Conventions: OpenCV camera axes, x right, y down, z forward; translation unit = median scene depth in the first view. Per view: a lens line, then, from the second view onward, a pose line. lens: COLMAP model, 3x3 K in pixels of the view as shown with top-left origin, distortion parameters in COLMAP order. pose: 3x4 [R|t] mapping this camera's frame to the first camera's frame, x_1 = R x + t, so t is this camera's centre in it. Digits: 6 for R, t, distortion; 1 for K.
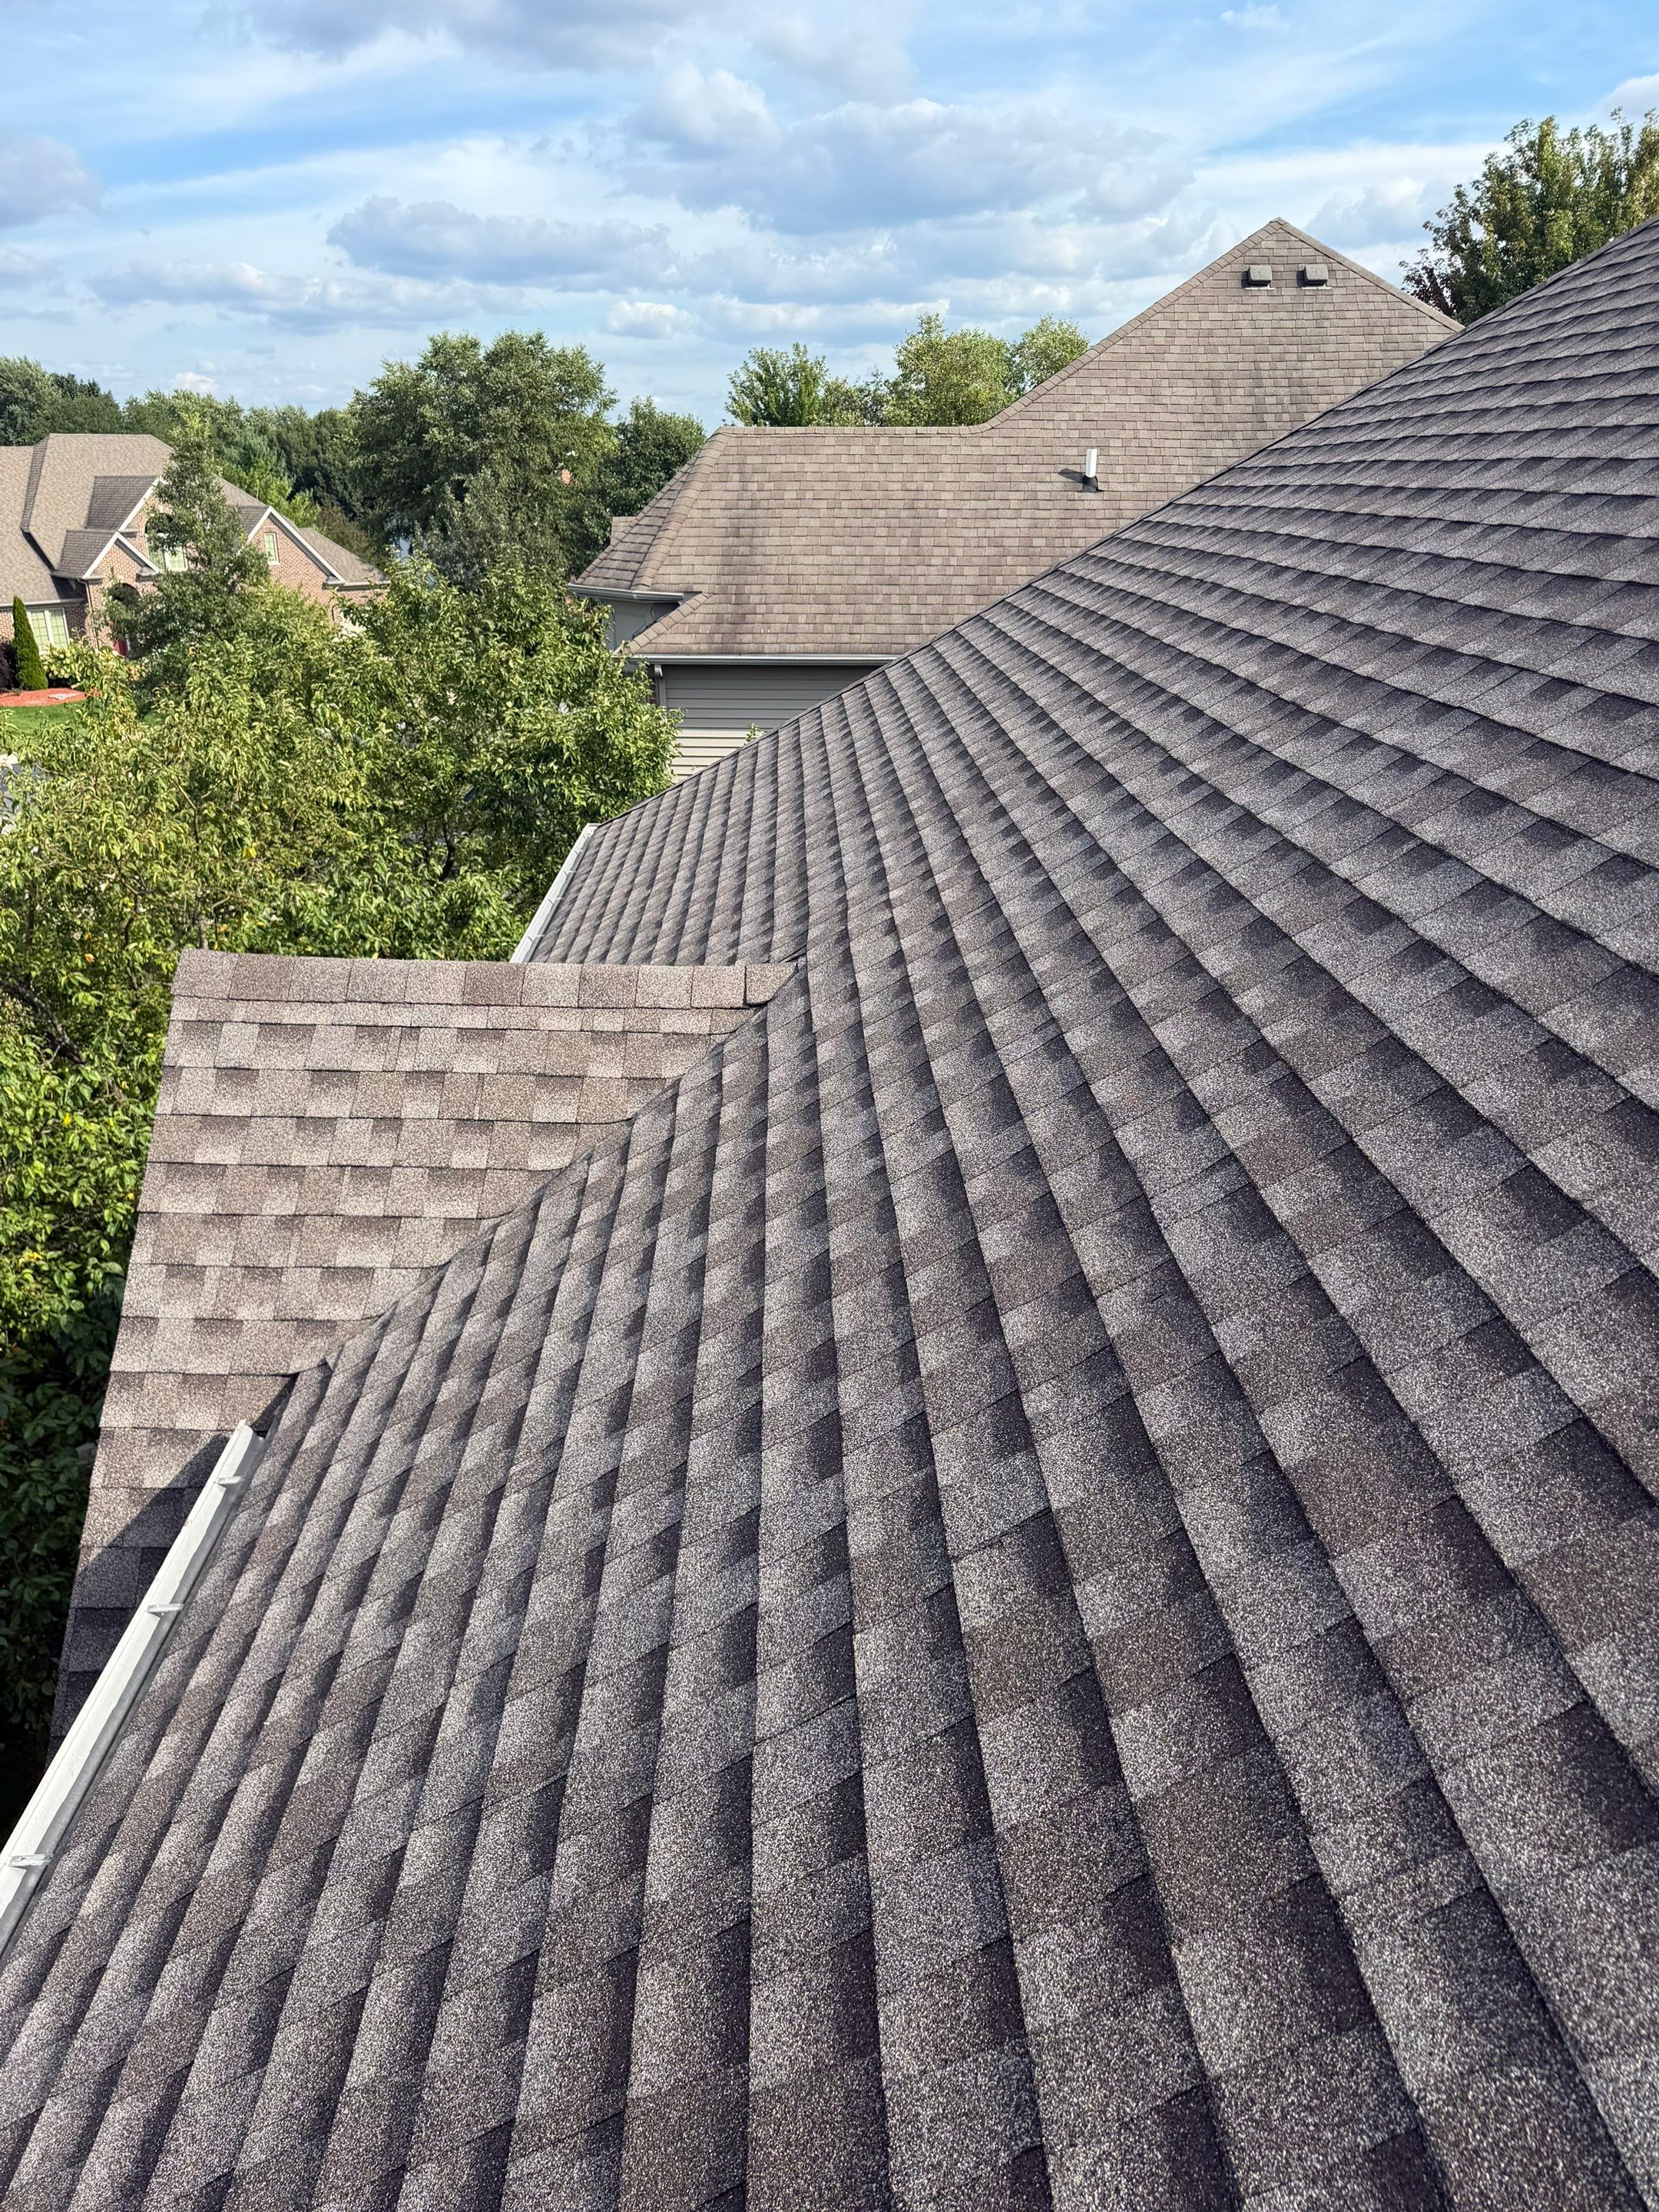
lens RADIAL K [[1514.0, 0, 856.5], [0, 1514.0, 1114.4], [0, 0, 1]] dist [0.106172, -0.089611]
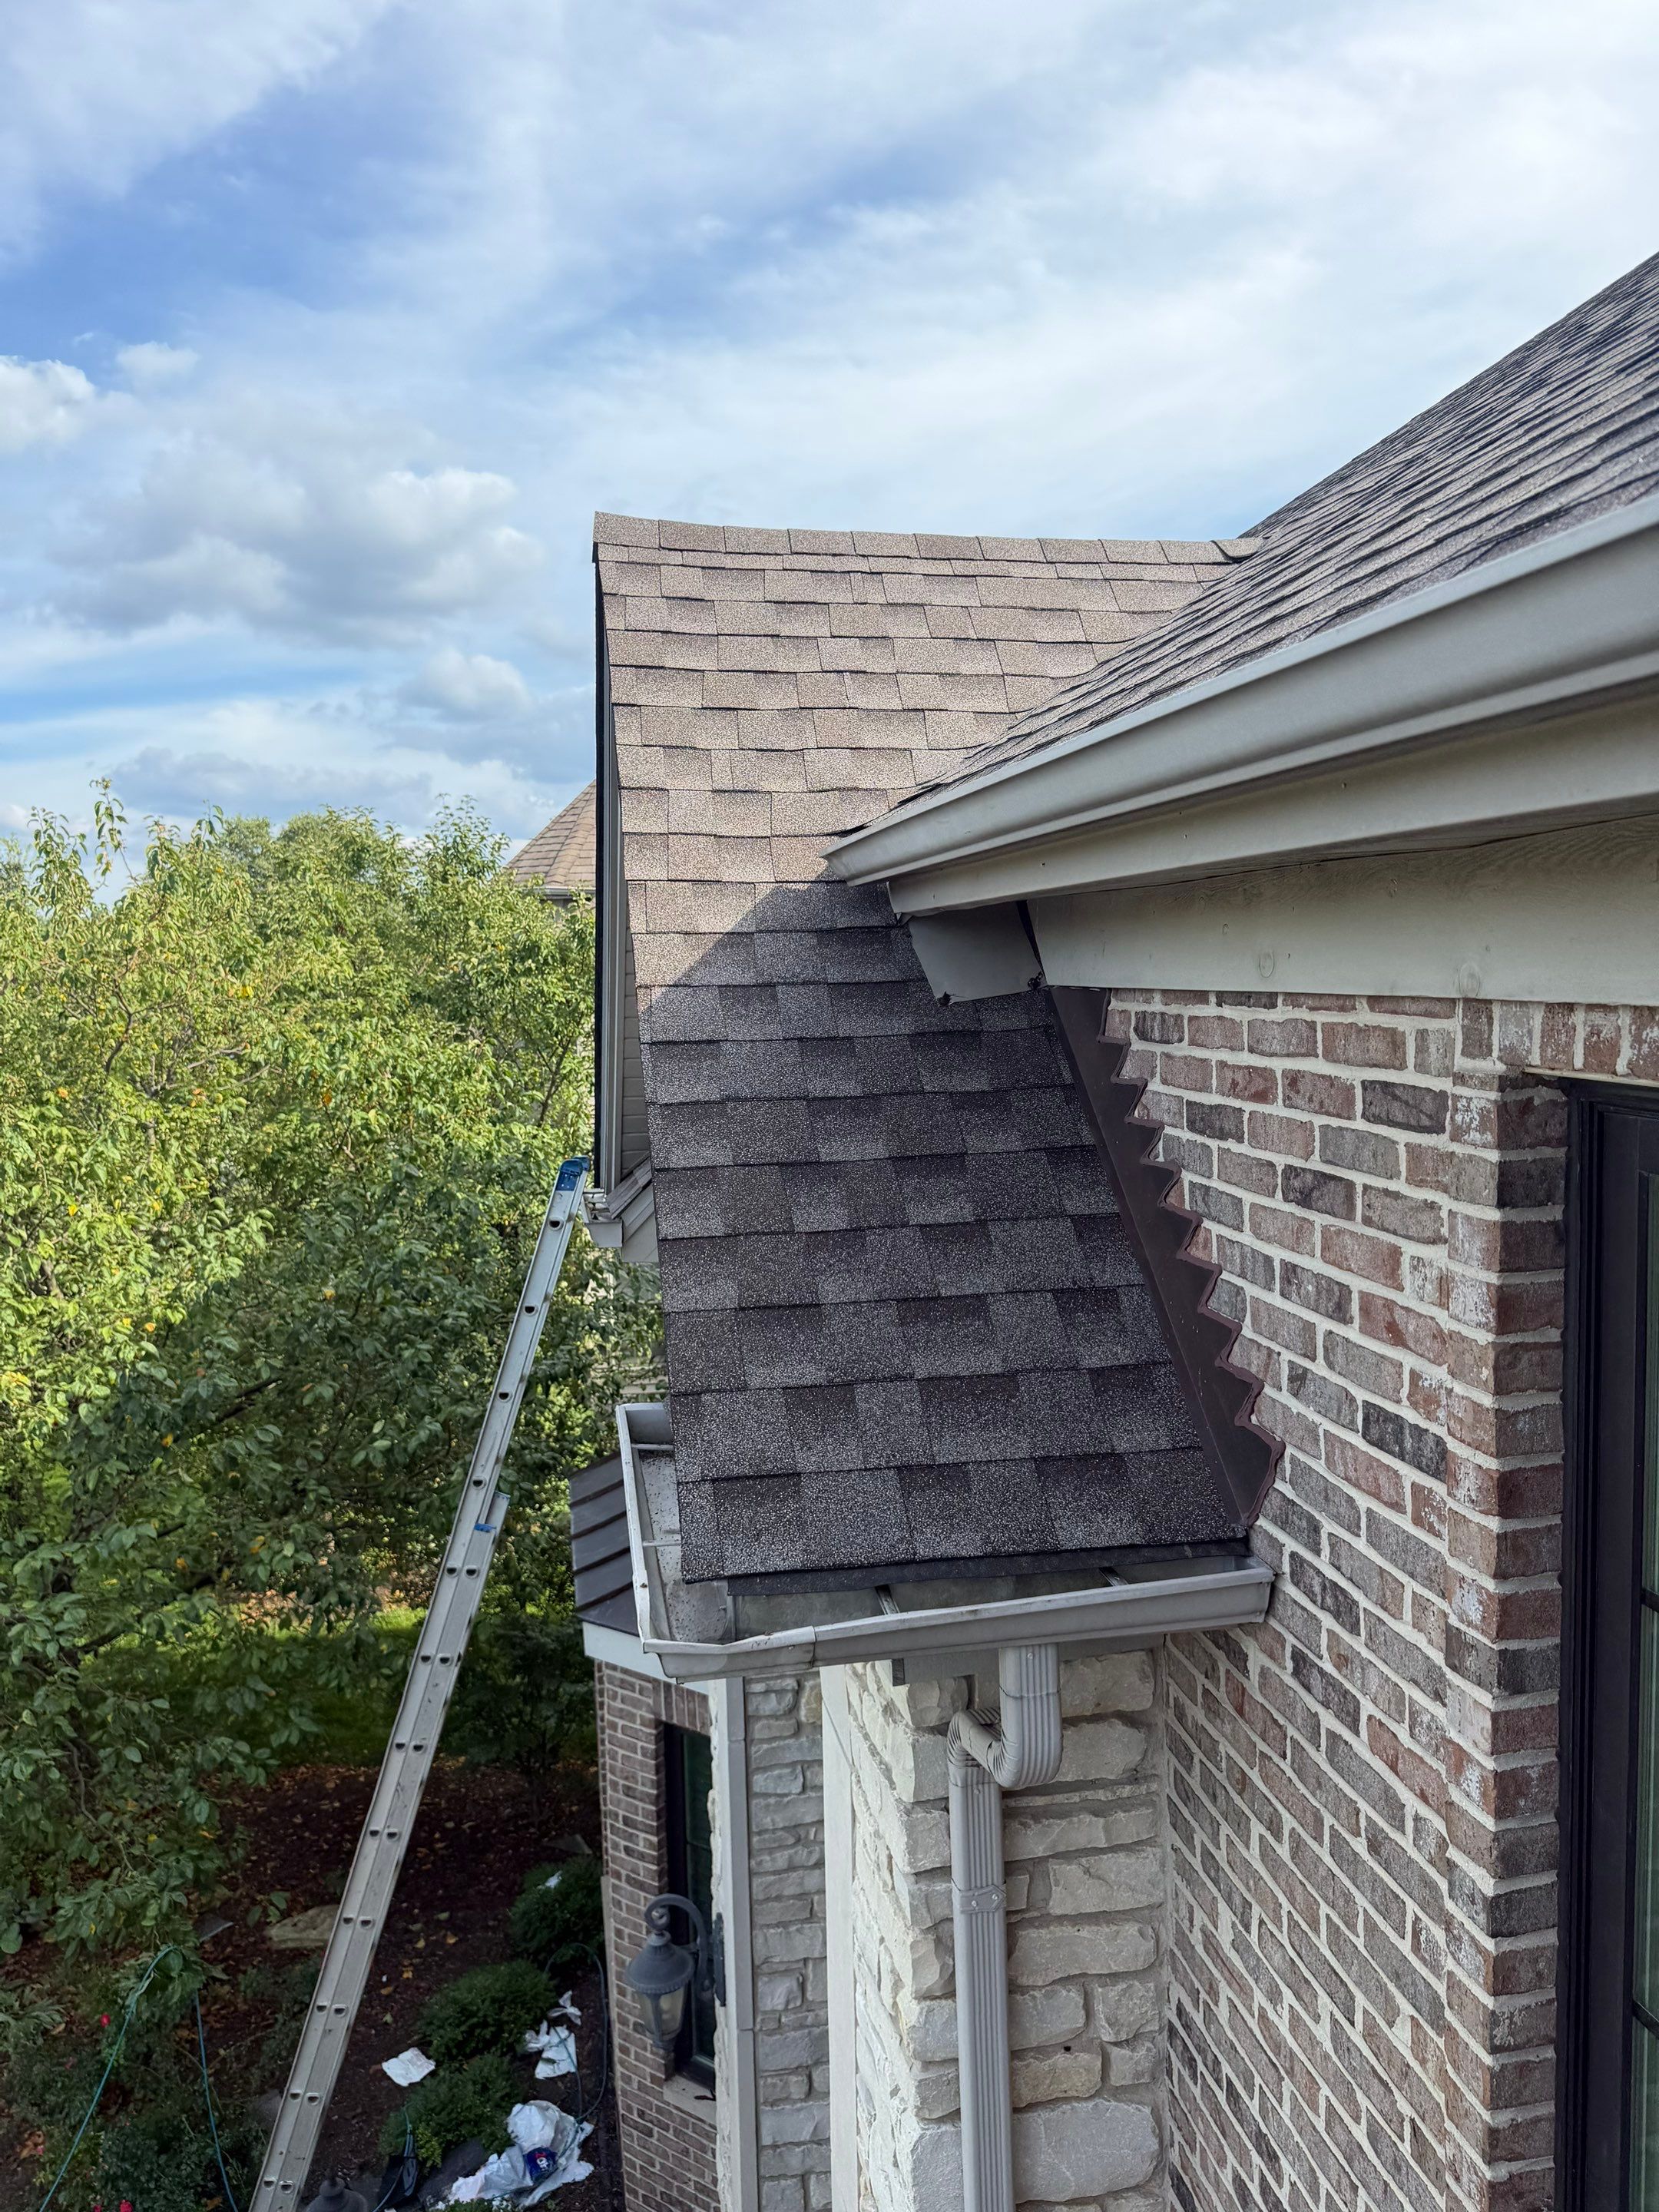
lens RADIAL K [[1548.7, 0, 823.0], [0, 1548.7, 1095.4], [0, 0, 1]] dist [0.127491, -0.225186]
pose [[0.990915, -0.034468, 0.129994, -0.467504], [0.073247, 0.948976, -0.306723, 0.518386], [-0.112790, 0.313458, 0.942880, 0.273132]]
